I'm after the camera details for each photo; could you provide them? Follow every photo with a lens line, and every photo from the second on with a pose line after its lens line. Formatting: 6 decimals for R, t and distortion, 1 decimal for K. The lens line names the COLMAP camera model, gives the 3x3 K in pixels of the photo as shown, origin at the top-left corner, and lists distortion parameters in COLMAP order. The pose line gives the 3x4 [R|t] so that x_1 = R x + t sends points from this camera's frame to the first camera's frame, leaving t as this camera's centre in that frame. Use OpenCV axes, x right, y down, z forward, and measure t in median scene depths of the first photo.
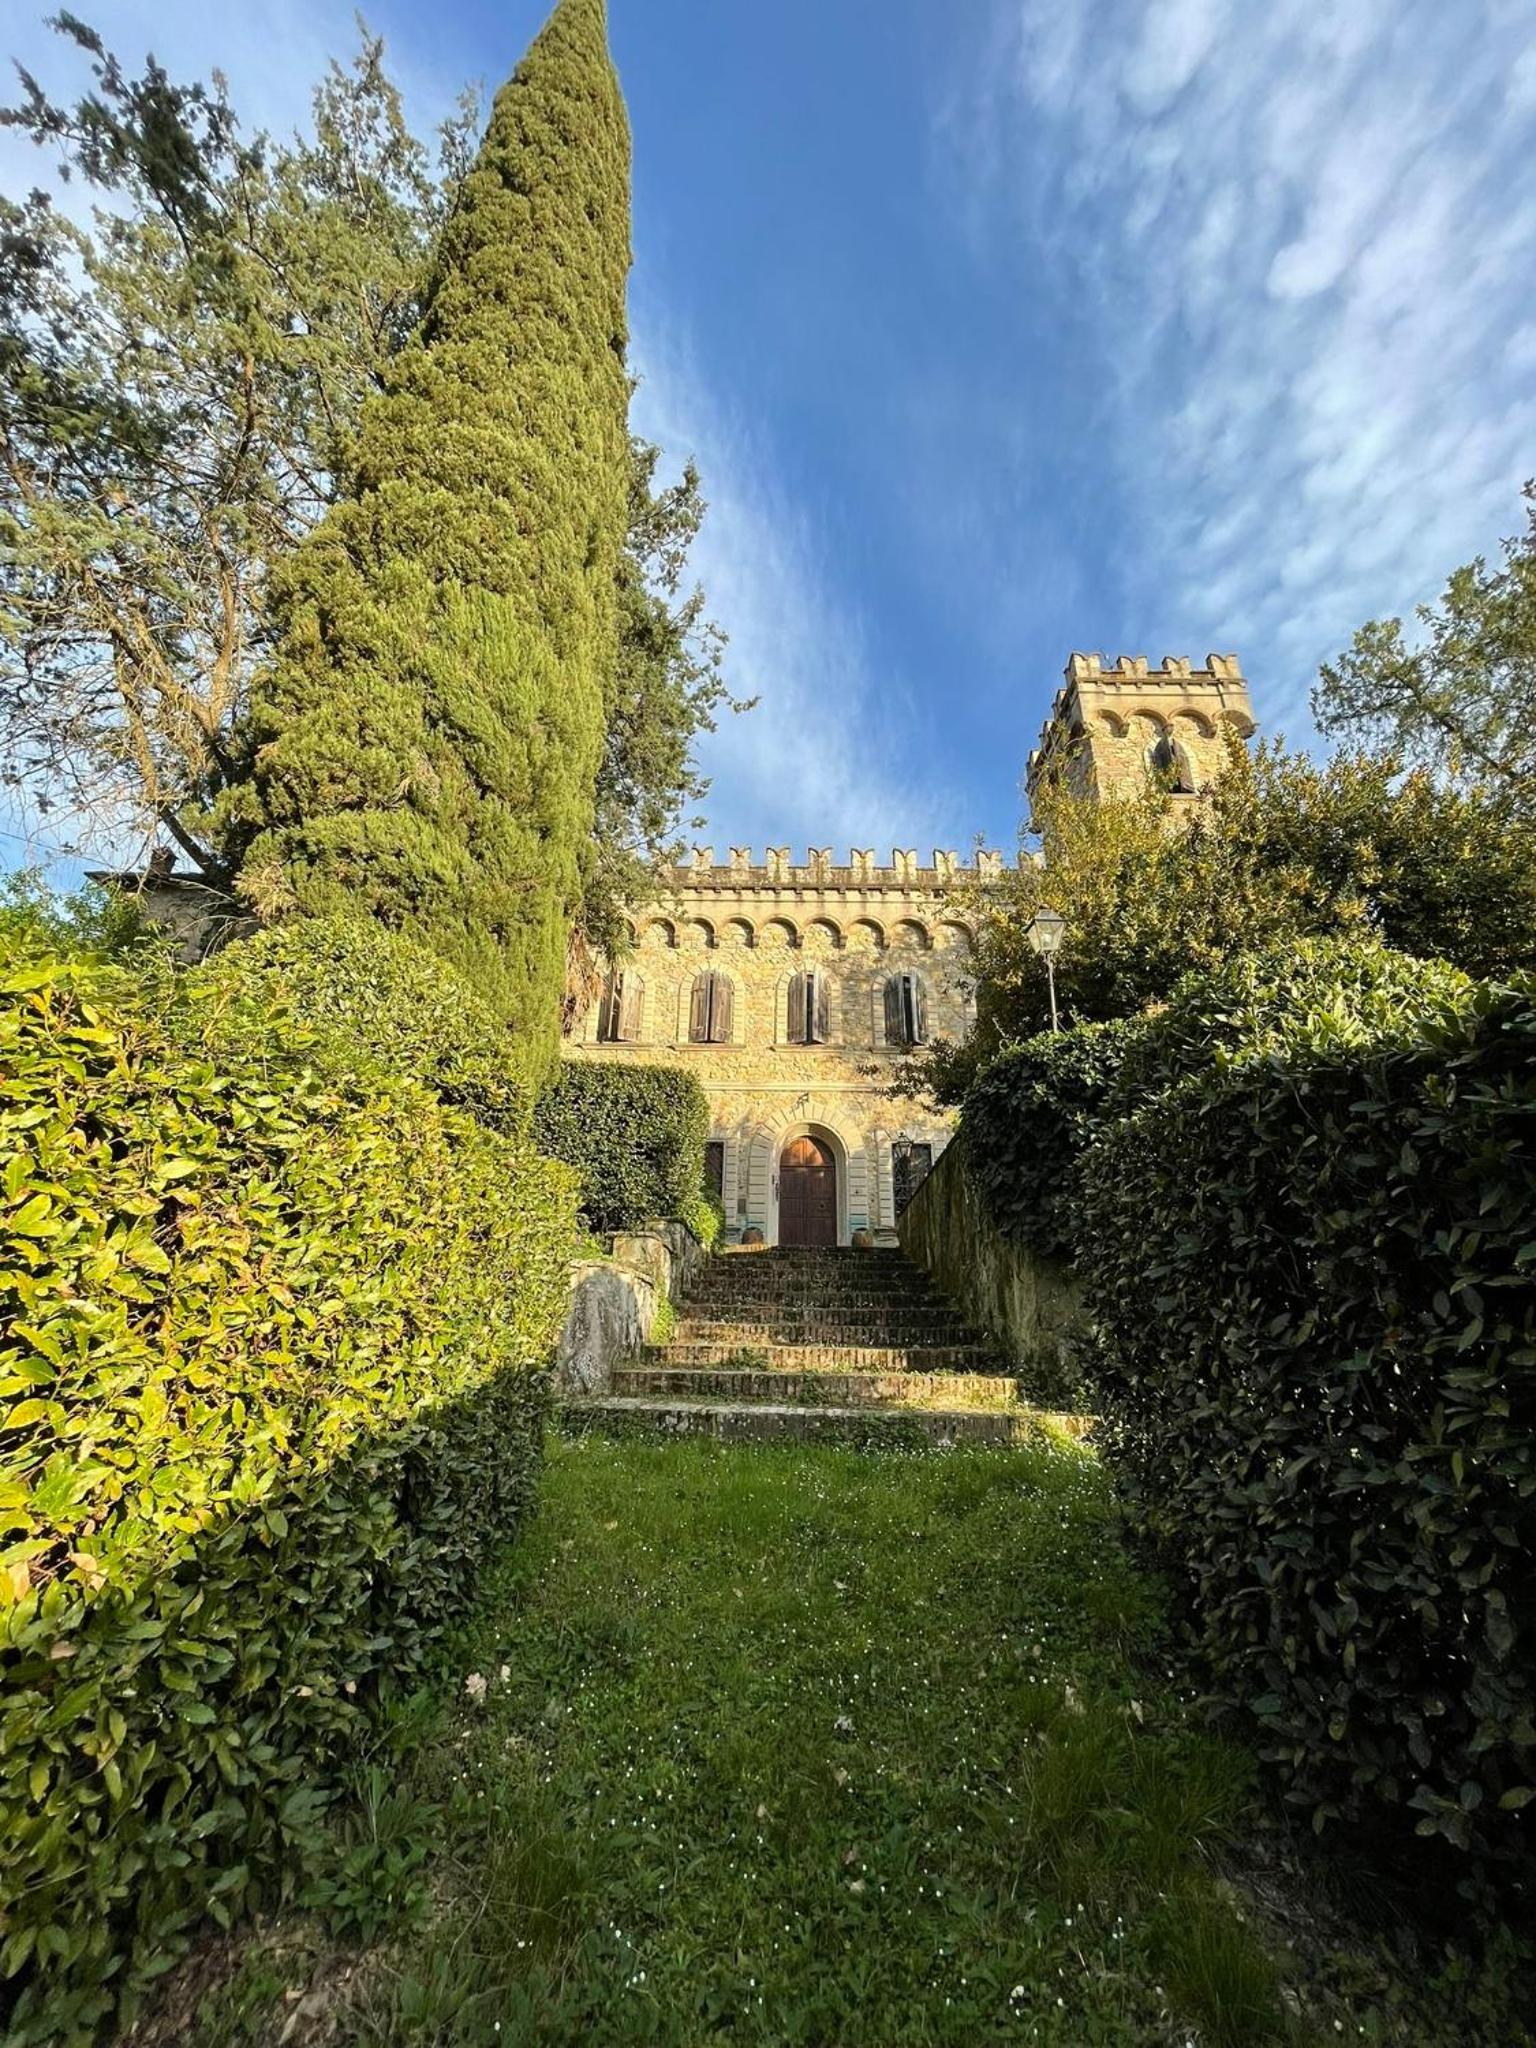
lens RADIAL K [[842.0, 0, 768.0], [0, 842.0, 1024.0], [0, 0, 1]] dist [-0.000400, -0.000054]
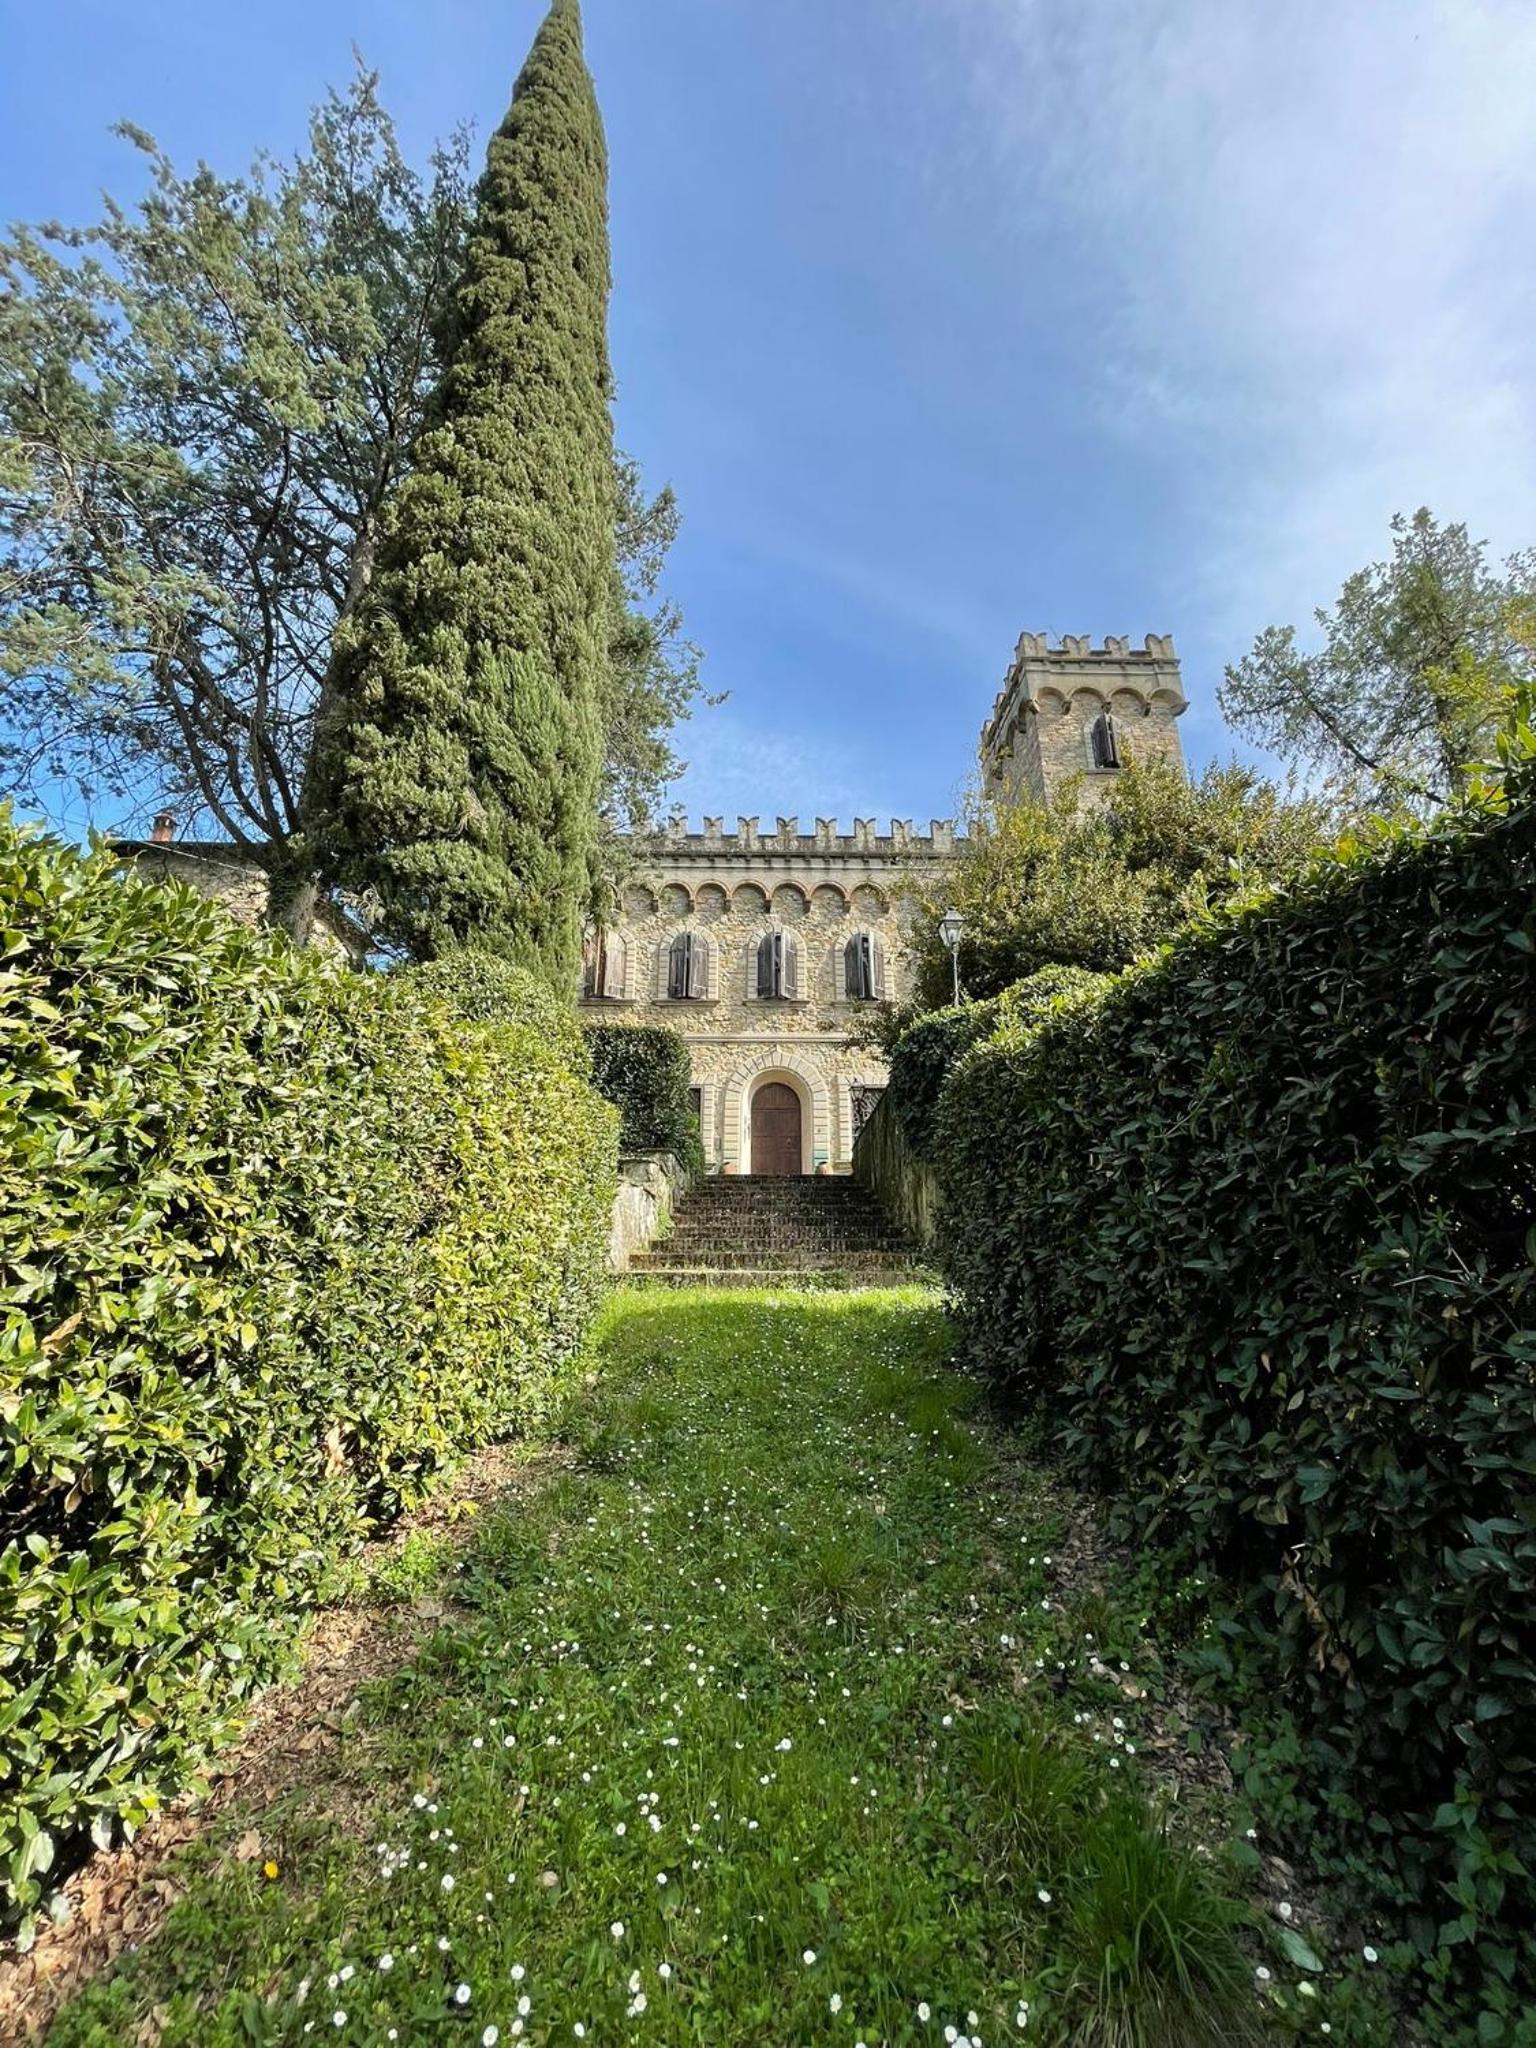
lens RADIAL K [[842.0, 0, 768.0], [0, 842.0, 1024.0], [0, 0, 1]] dist [-0.000400, -0.000054]
pose [[0.999420, -0.006363, 0.033440, -0.001317], [0.004155, 0.997831, 0.065697, -0.029351], [-0.033785, -0.065520, 0.997279, -0.190248]]
